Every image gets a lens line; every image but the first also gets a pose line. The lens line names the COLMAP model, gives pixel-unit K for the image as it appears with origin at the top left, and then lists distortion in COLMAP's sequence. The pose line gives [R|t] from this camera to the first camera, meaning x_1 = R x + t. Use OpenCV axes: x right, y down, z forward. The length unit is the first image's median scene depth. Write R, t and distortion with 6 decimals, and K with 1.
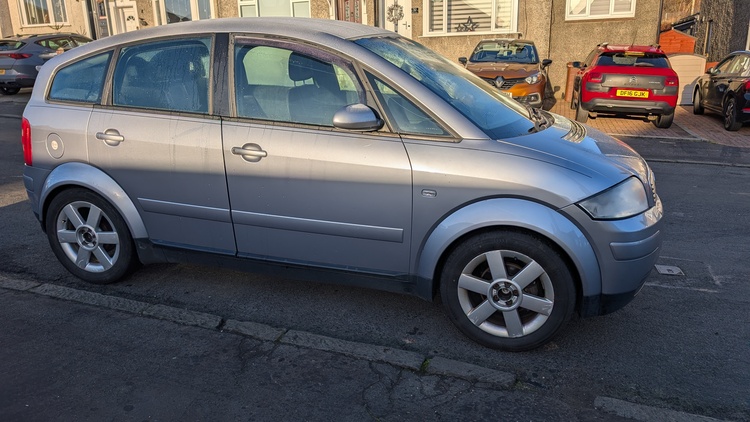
lens RADIAL K [[536.6, 0, 378.9], [0, 536.6, 210.4], [0, 0, 1]] dist [0.002310, 0.001381]
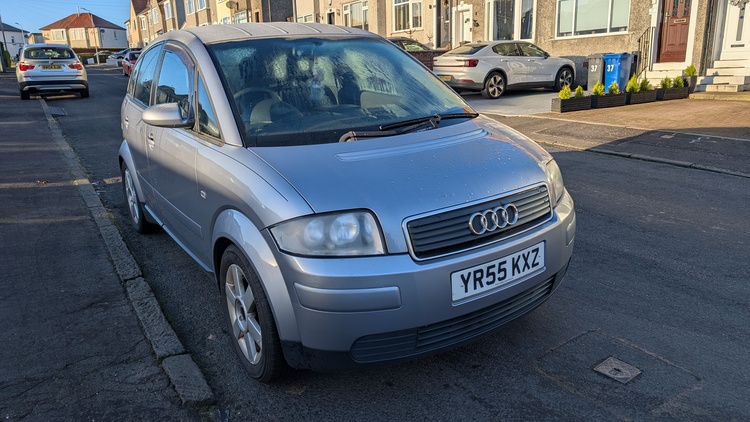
lens RADIAL K [[536.6, 0, 378.9], [0, 536.6, 210.4], [0, 0, 1]] dist [0.002310, 0.001381]
pose [[0.782213, 0.154701, -0.603498, 0.784356], [-0.152279, 0.986774, 0.055577, -0.086478], [0.604114, 0.048427, 0.795425, 0.333049]]
